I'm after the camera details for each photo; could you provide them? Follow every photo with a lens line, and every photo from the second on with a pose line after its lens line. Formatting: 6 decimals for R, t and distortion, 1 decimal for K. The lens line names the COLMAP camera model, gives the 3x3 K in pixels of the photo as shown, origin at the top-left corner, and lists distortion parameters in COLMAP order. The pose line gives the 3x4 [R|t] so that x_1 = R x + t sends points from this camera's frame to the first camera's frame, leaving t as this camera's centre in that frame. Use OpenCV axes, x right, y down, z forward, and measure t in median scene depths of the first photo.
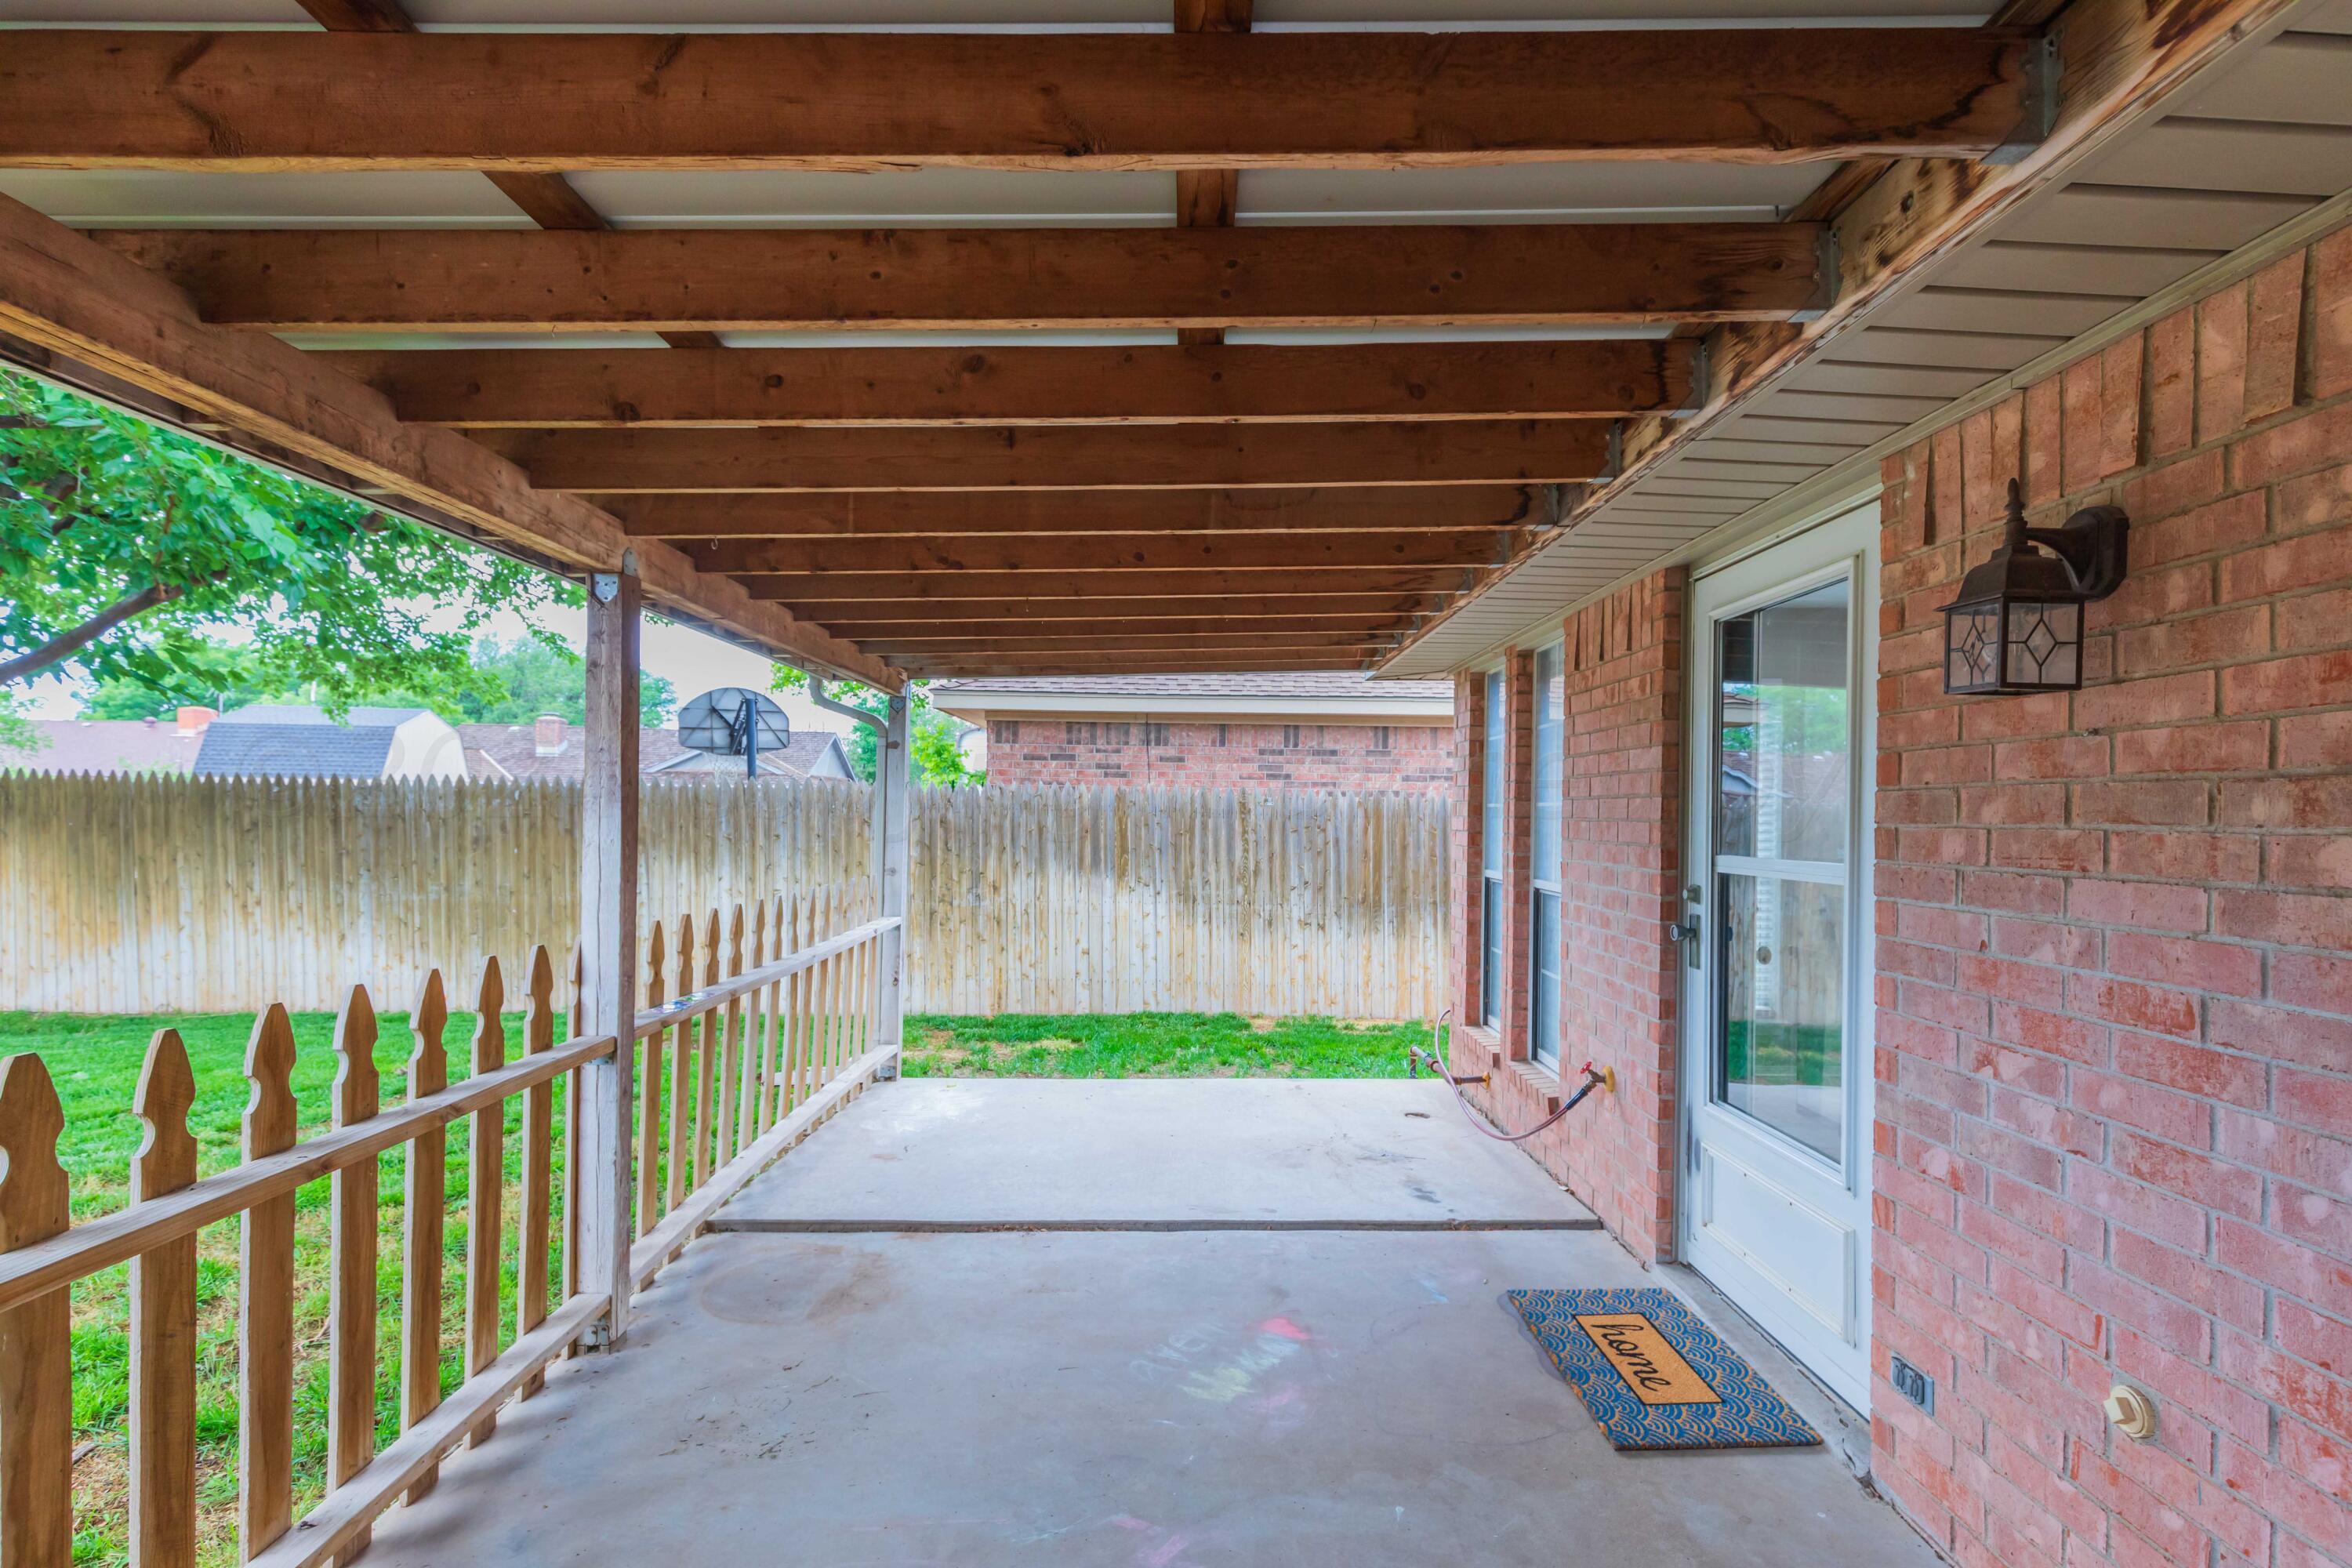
lens RADIAL K [[1123.1, 0, 1179.4], [0, 1123.1, 817.0], [0, 0, 1]] dist [0.019966, -0.006459]
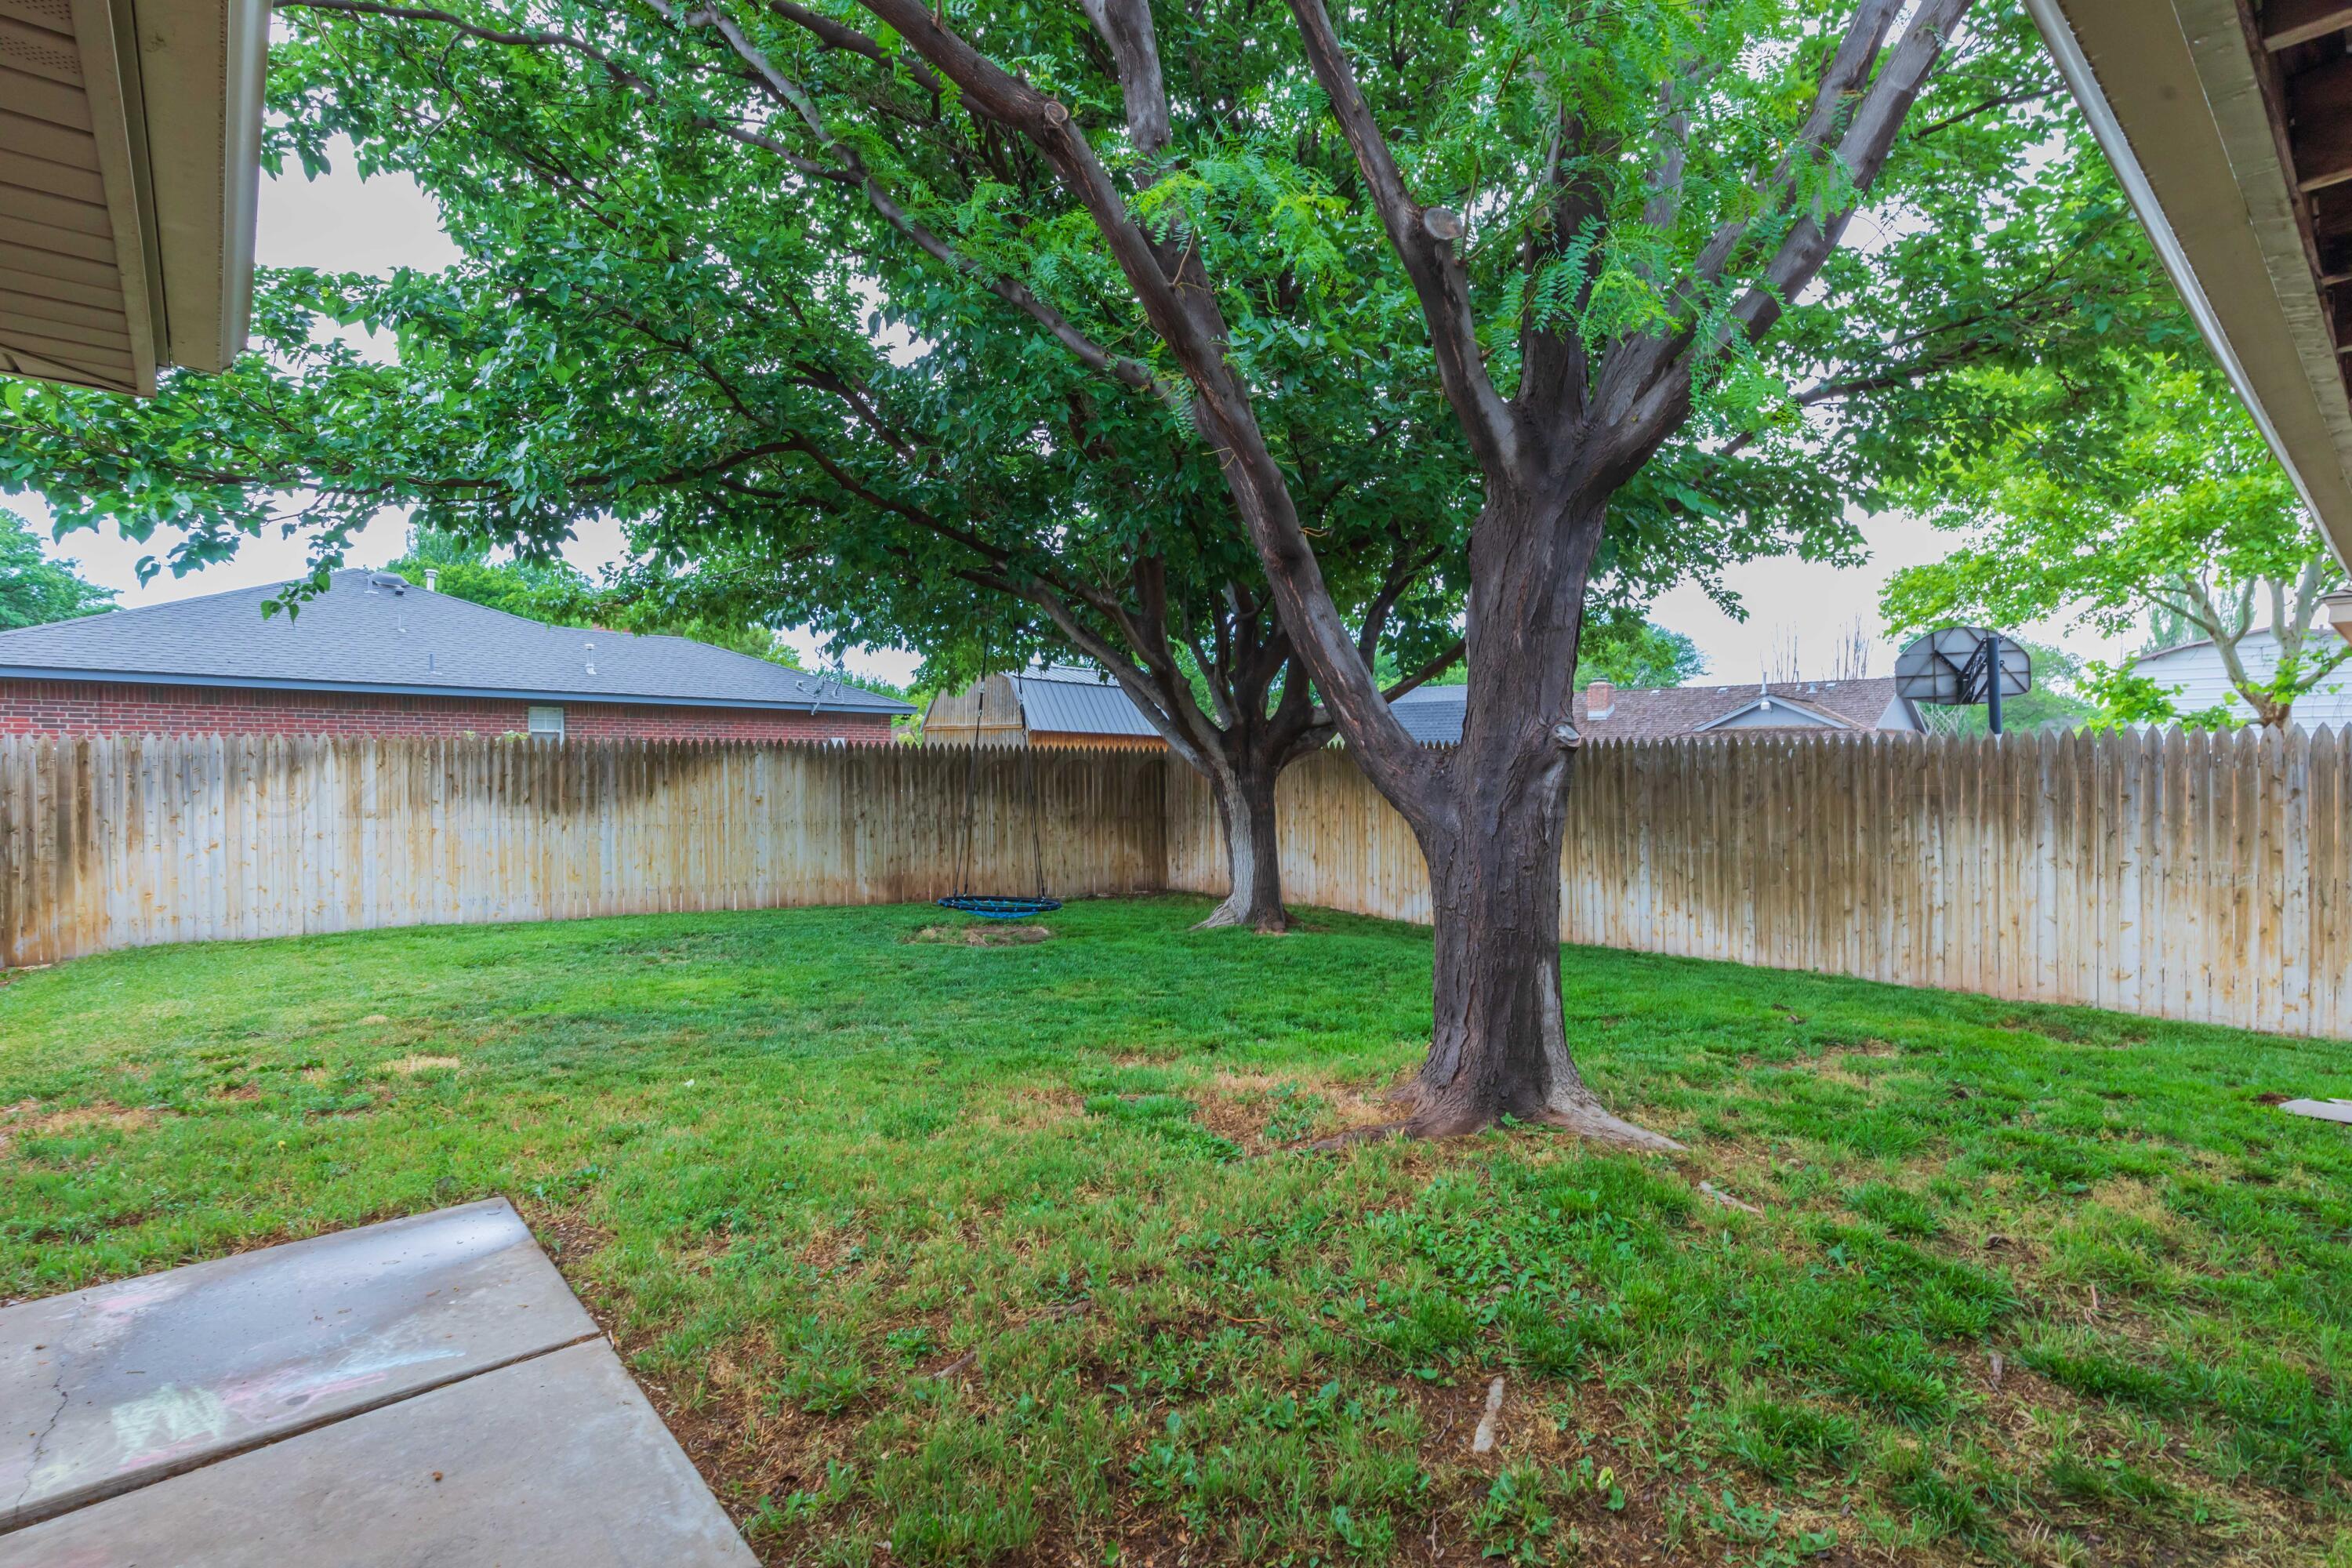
lens RADIAL K [[1123.1, 0, 1164.8], [0, 1123.1, 775.4], [0, 0, 1]] dist [0.019966, -0.006459]
pose [[0.649819, -0.005703, -0.760068, -0.339290], [0.005734, 0.999980, -0.002601, -0.000434], [0.760068, -0.002668, 0.649838, -0.124499]]
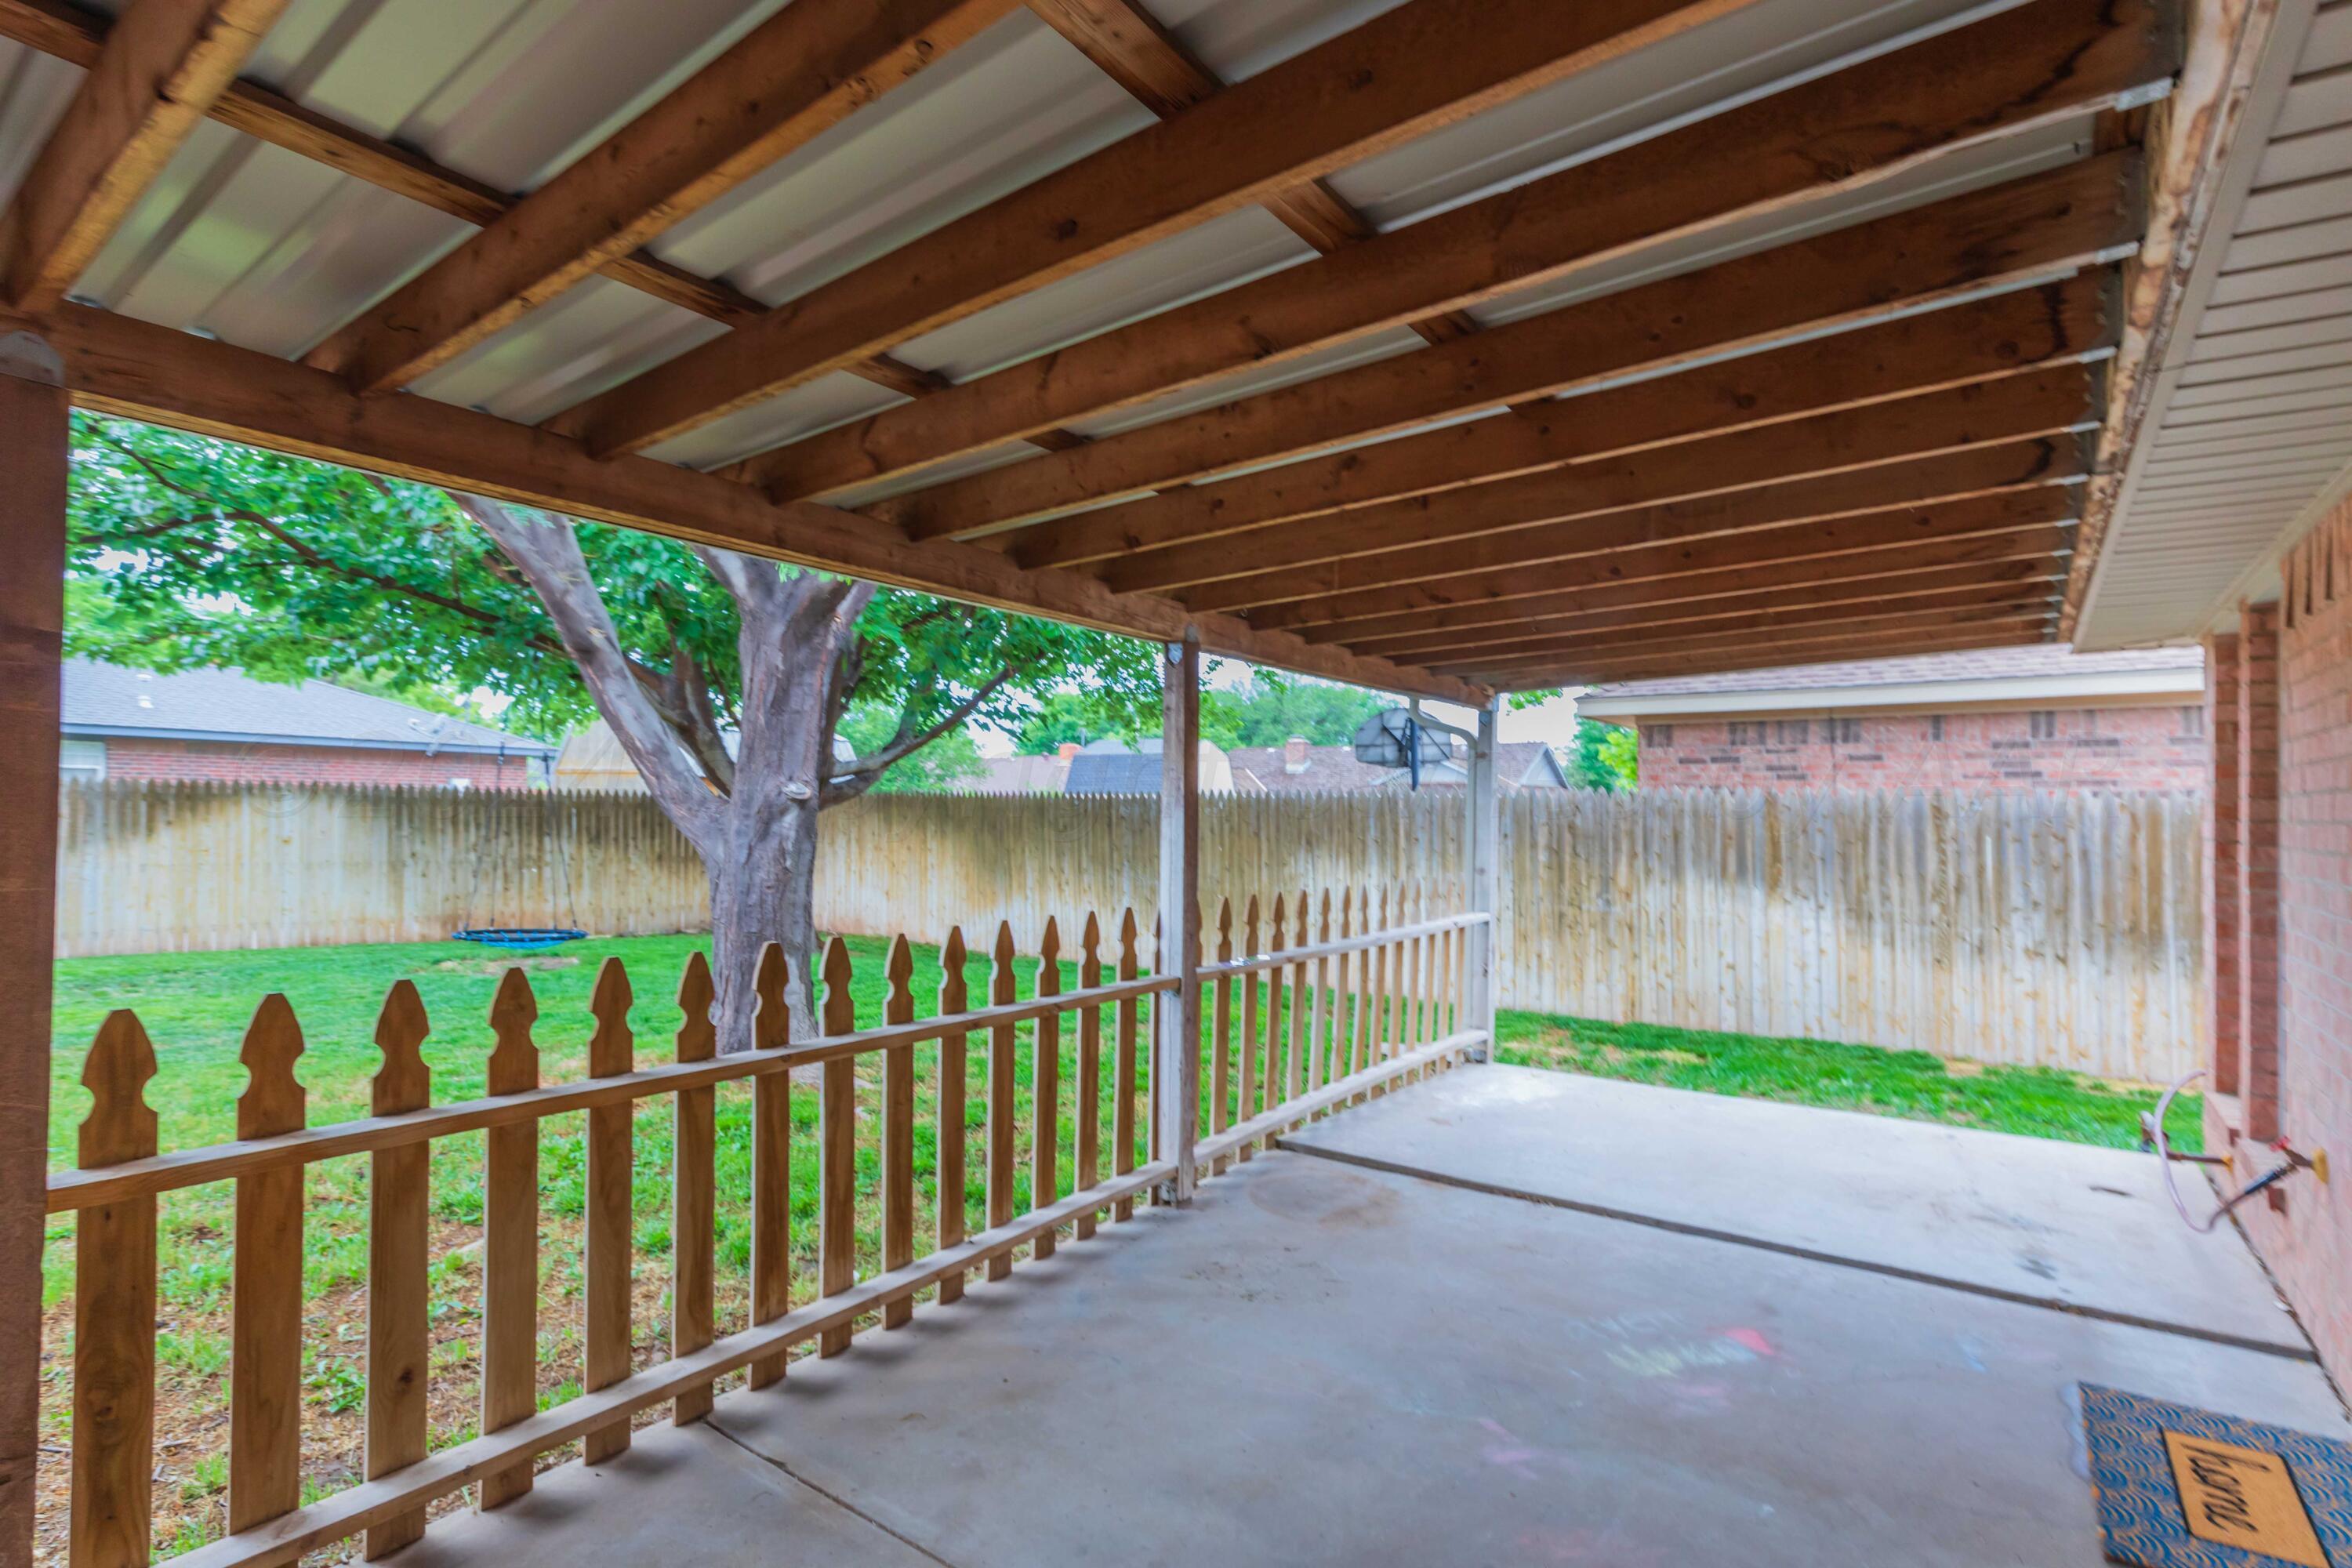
lens RADIAL K [[1123.1, 0, 1181.5], [0, 1123.1, 799.0], [0, 0, 1]] dist [0.019966, -0.006459]
pose [[0.804000, -0.012505, -0.594498, 0.165996], [-0.001817, 0.999723, -0.023485, 0.004815], [0.594627, 0.019962, 0.803754, -0.054266]]
